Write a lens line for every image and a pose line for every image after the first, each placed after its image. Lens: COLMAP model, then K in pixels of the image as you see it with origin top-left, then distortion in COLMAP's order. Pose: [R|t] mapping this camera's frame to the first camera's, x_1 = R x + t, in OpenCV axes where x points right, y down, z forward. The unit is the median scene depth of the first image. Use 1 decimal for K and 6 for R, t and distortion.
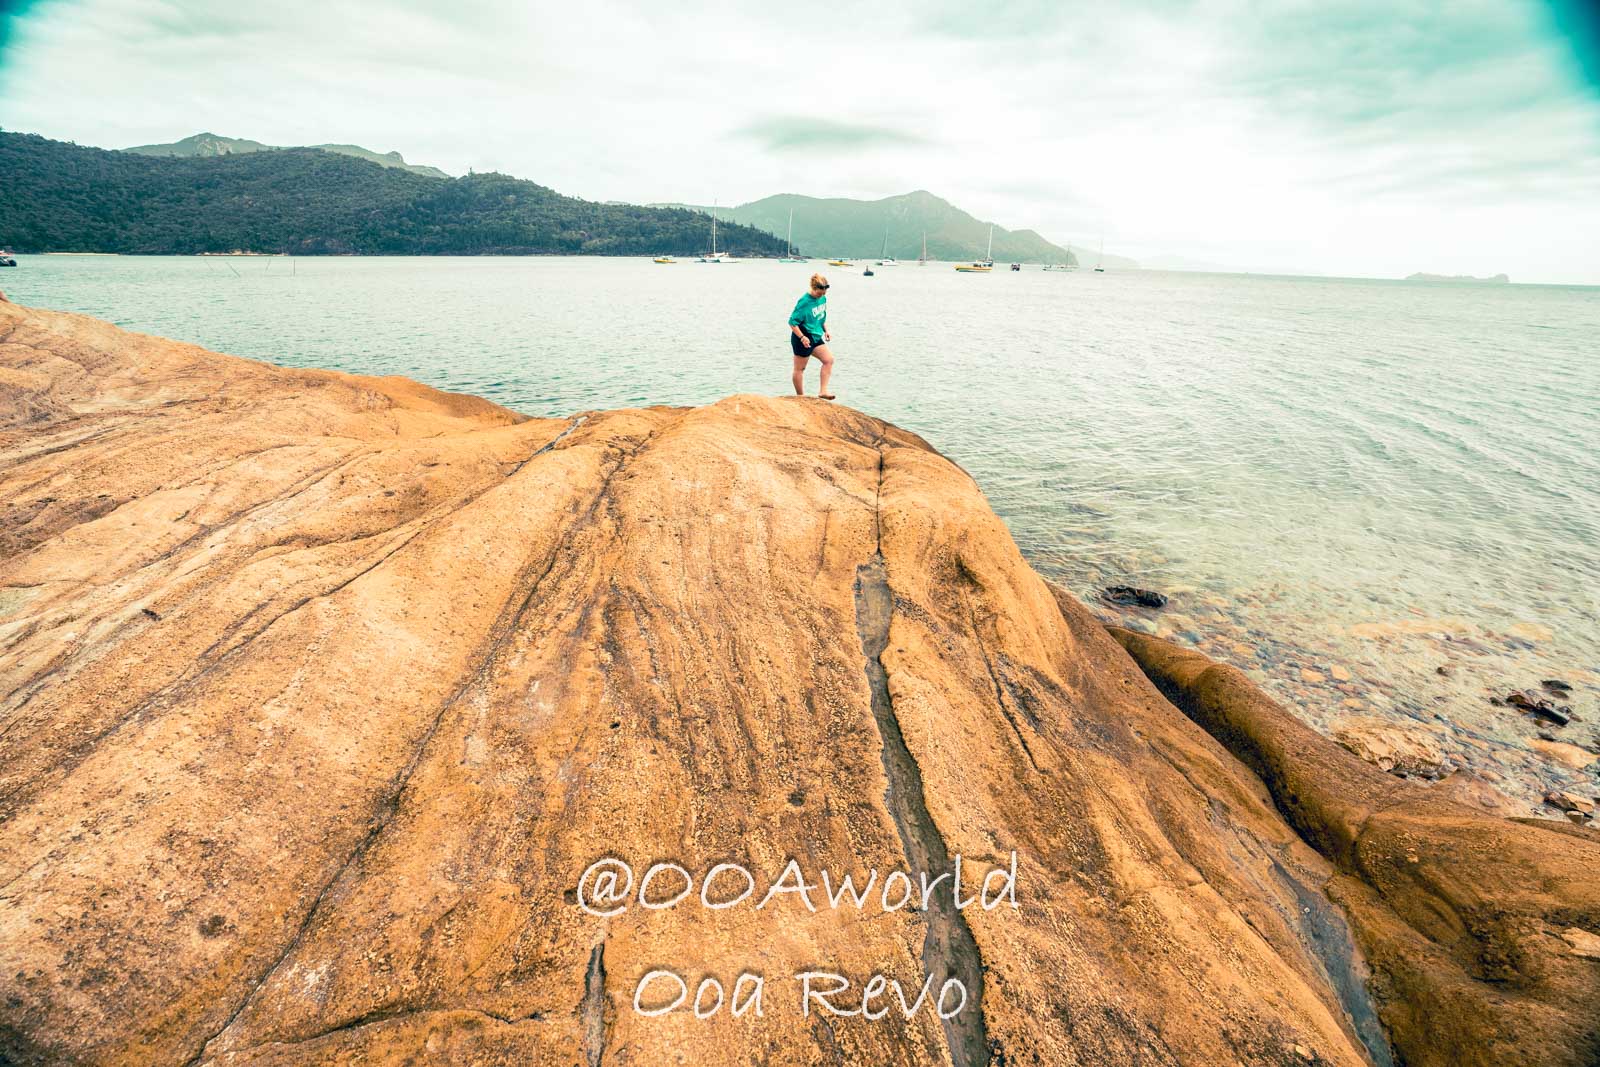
lens RADIAL K [[727.0, 0, 800.0], [0, 727.0, 533.5], [0, 0, 1]] dist [-0.066949, 0.025597]
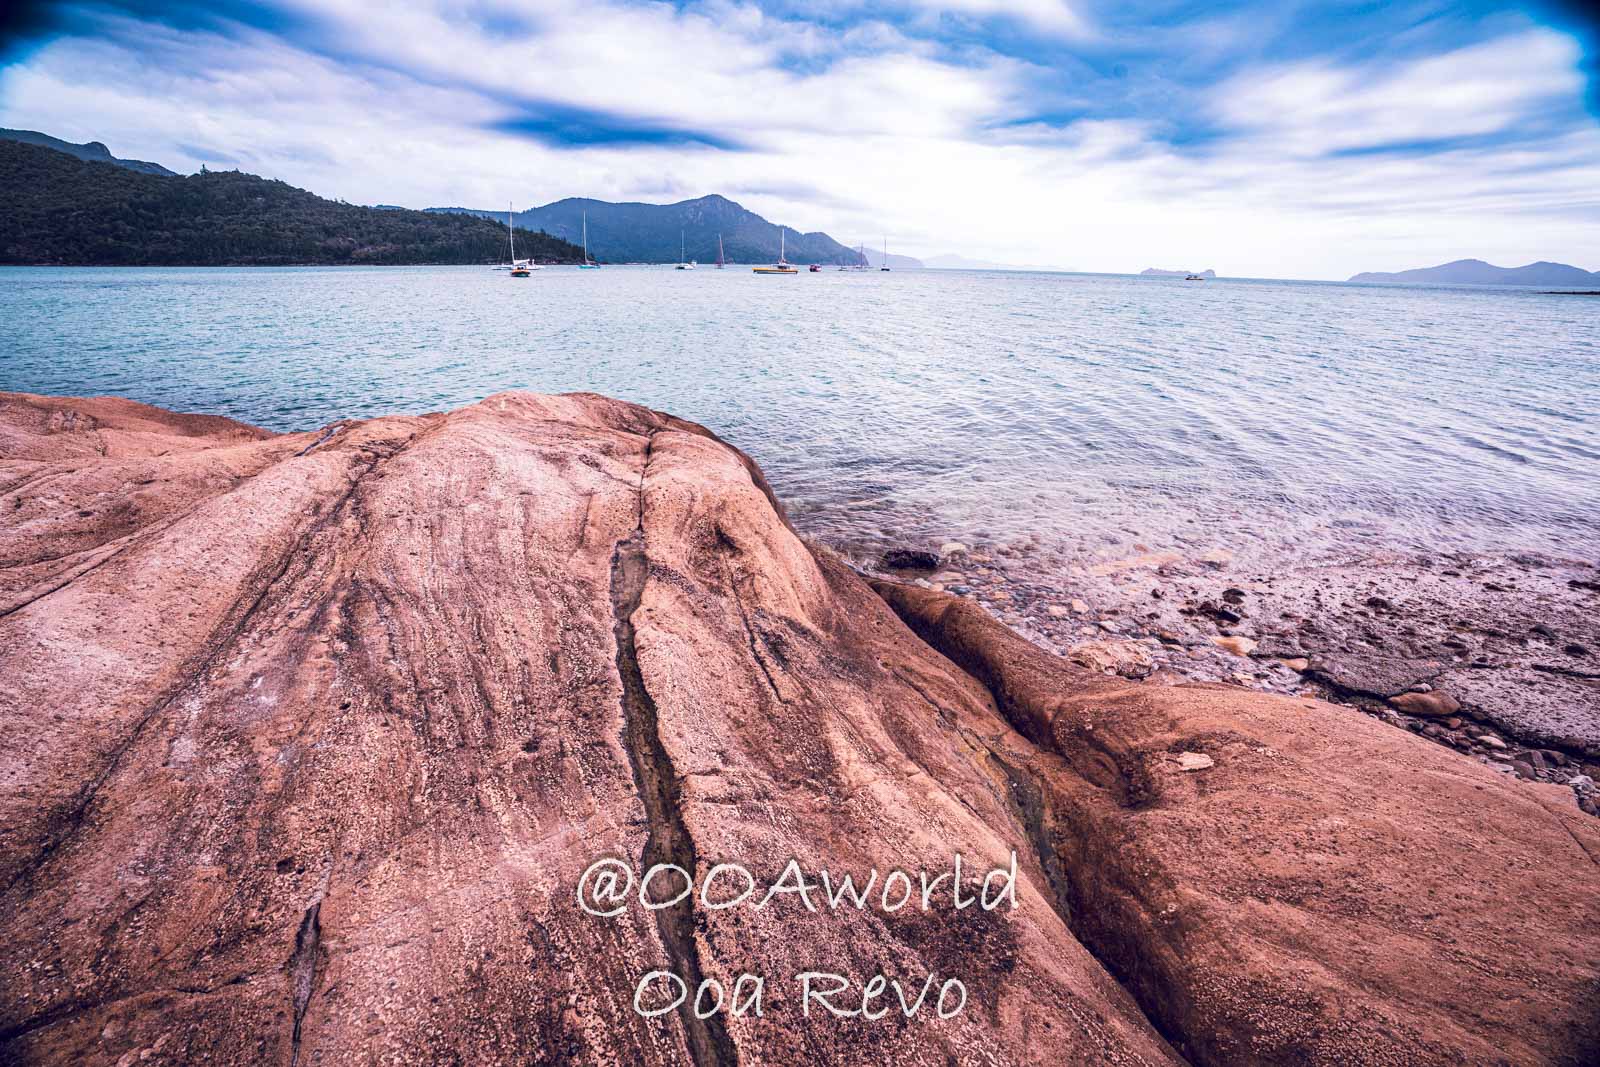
lens RADIAL K [[727.0, 0, 800.0], [0, 727.0, 533.5], [0, 0, 1]] dist [-0.066949, 0.025597]
pose [[0.967870, -0.092894, 0.233664, 0.125677], [0.094407, 0.995522, 0.004726, 0.073177], [-0.233056, 0.017485, 0.972306, -0.085069]]
